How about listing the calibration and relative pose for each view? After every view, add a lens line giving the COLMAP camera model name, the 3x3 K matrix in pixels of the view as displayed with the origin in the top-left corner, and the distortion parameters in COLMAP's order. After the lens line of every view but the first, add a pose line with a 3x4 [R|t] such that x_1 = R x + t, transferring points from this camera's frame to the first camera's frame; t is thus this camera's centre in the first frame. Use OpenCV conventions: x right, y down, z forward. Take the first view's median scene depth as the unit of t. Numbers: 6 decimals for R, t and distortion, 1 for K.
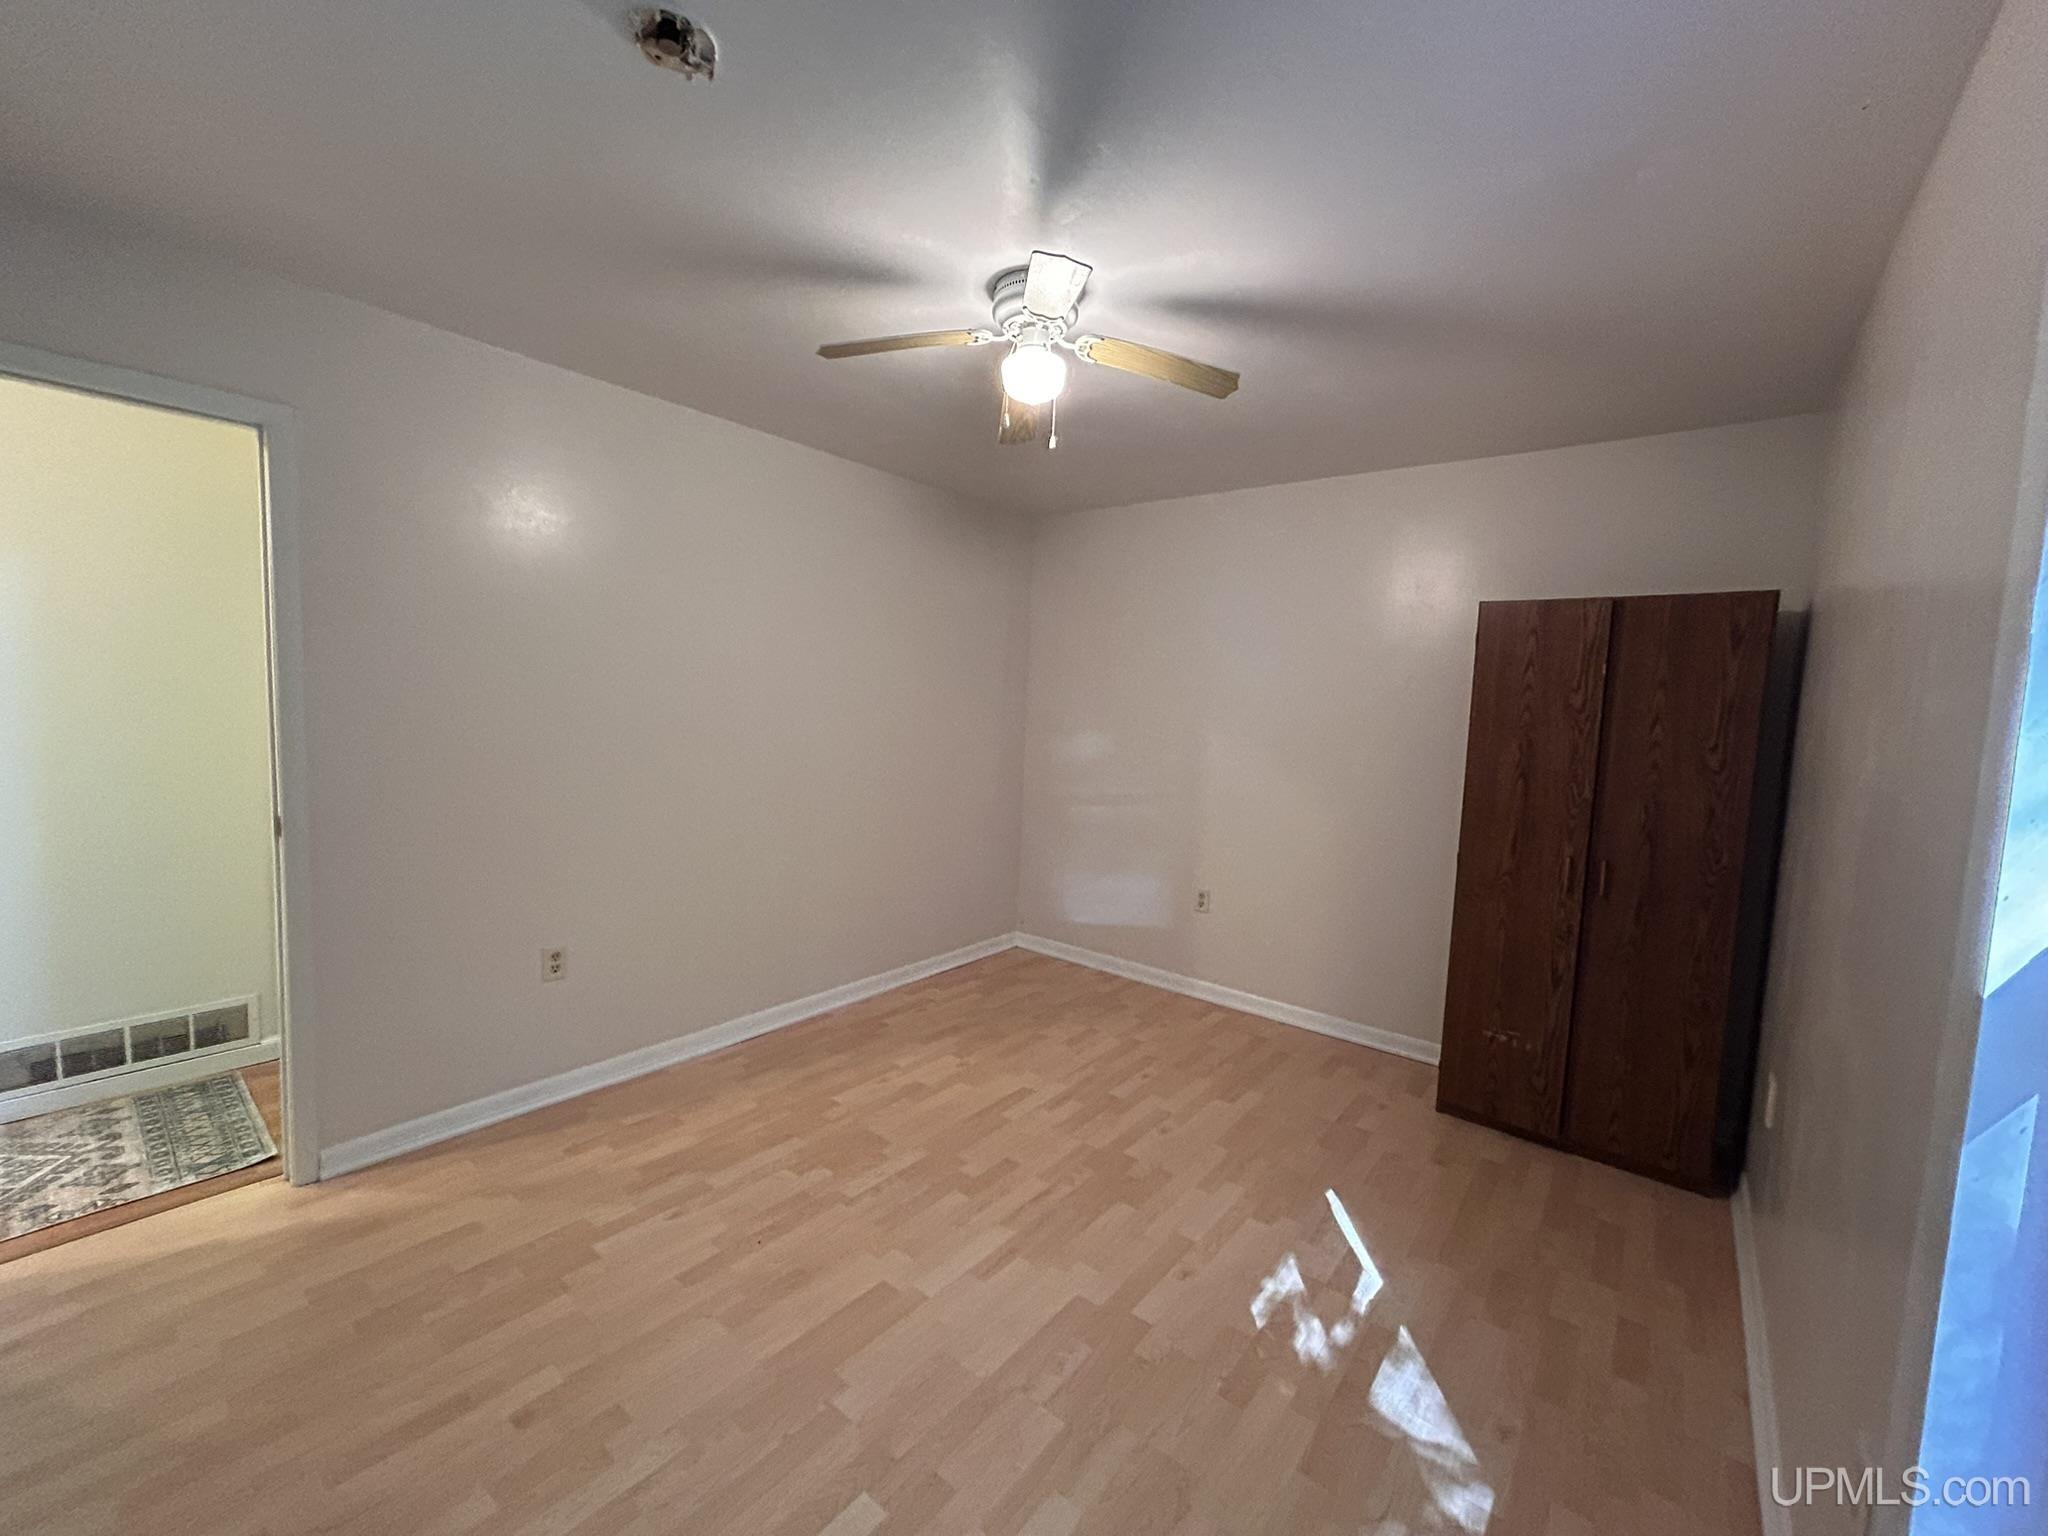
lens RADIAL K [[827.4, 0, 1024.0], [0, 827.4, 768.0], [0, 0, 1]] dist [0.000574, 0.000315]
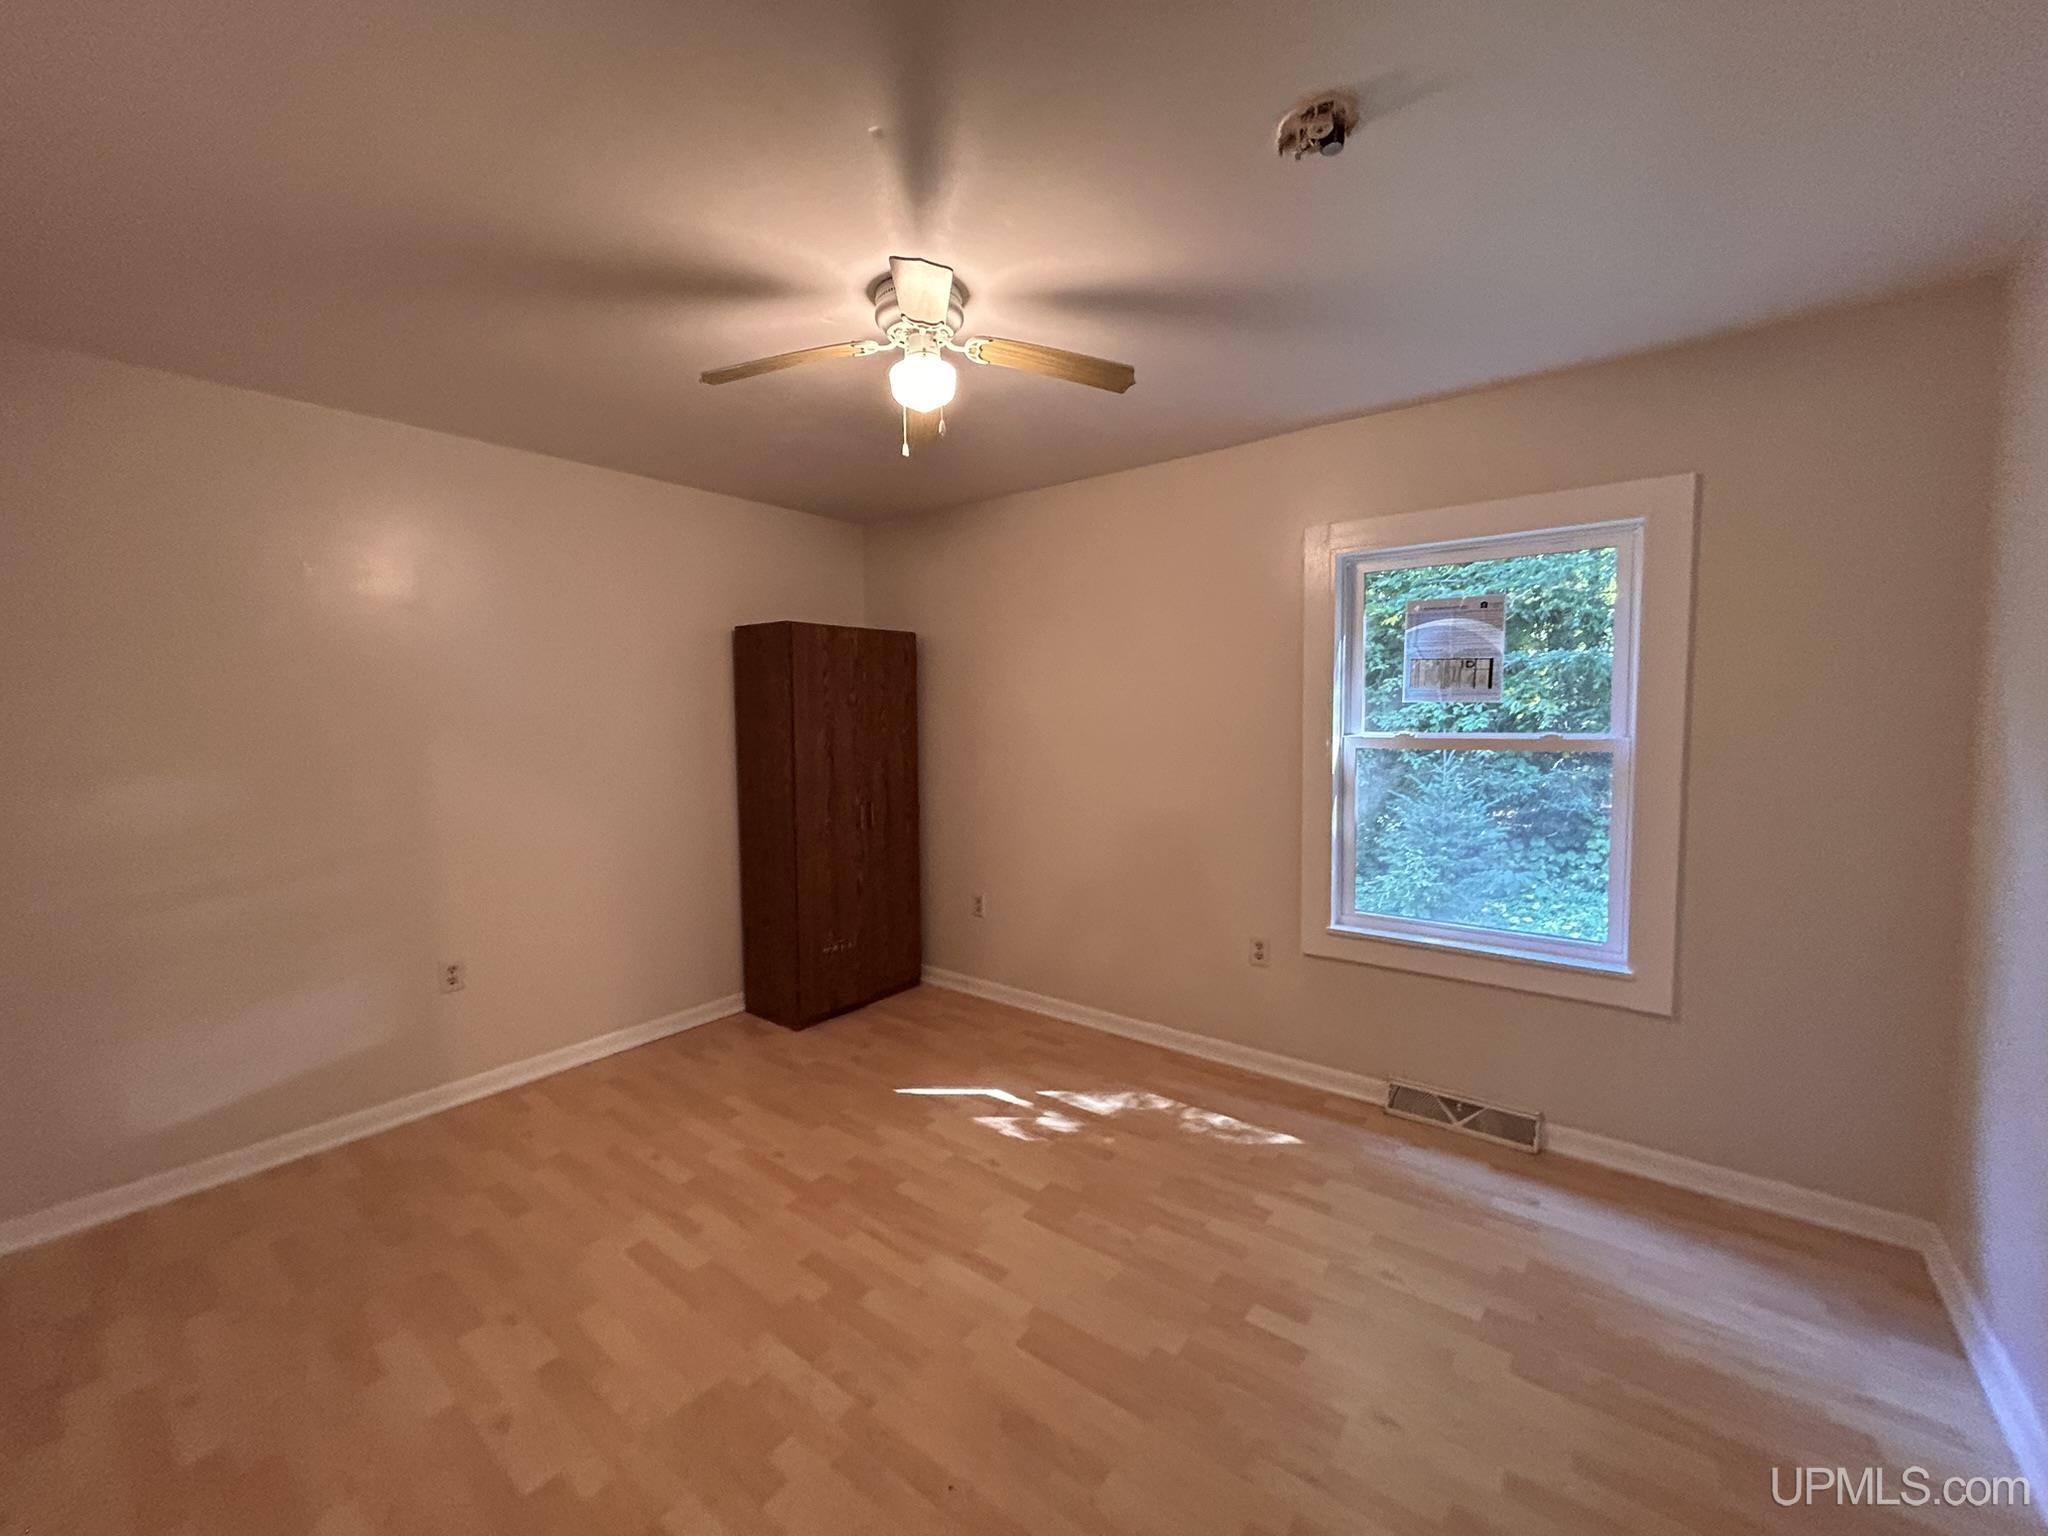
lens RADIAL K [[827.4, 0, 1024.0], [0, 827.4, 768.0], [0, 0, 1]] dist [0.000574, 0.000315]
pose [[-0.014075, -0.113898, 0.993393, -0.744606], [0.091578, 0.989169, 0.114711, -0.092660], [-0.995698, 0.092587, -0.003492, 0.681690]]
